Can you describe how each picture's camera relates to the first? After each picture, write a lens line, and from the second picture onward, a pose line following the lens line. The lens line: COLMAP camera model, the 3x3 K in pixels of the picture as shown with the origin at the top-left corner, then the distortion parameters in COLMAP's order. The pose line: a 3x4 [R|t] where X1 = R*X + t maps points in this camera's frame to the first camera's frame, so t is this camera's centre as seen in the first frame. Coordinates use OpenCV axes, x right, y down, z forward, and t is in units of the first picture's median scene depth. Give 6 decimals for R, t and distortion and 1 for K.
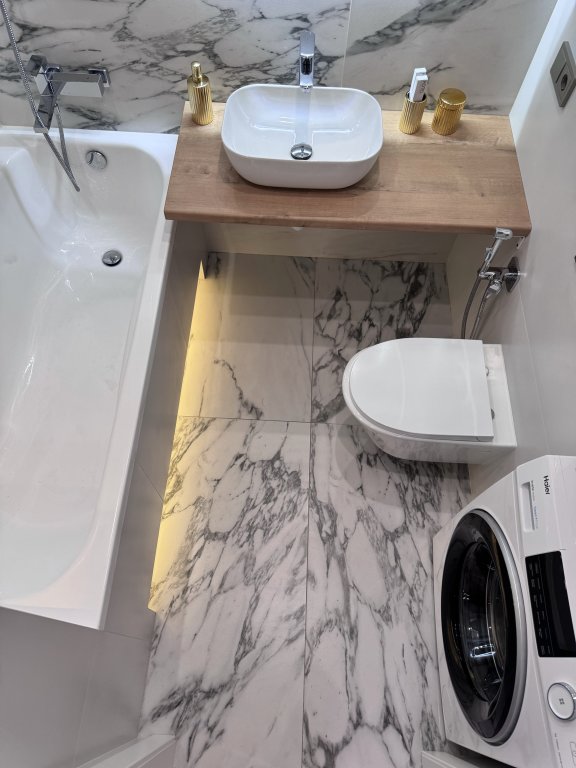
lens RADIAL K [[541.8, 0, 288.6], [0, 541.8, 384.3], [0, 0, 1]] dist [0.043886, -0.045384]
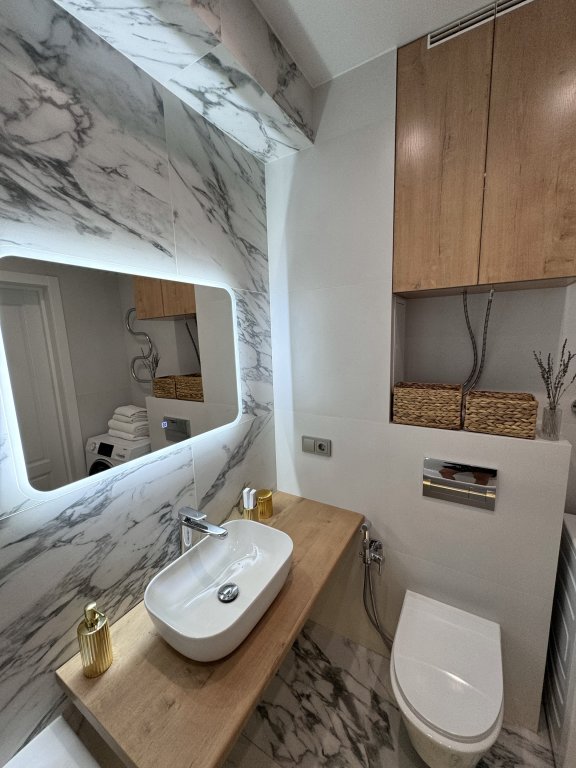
lens RADIAL K [[307.5, 0, 288.3], [0, 307.5, 388.6], [0, 0, 1]] dist [-0.005416, 0.001567]
pose [[0.476284, -0.187107, 0.859154, -0.348126], [0.797619, 0.503179, -0.332588, -0.324057], [-0.370078, 0.843684, 0.388896, 0.377445]]
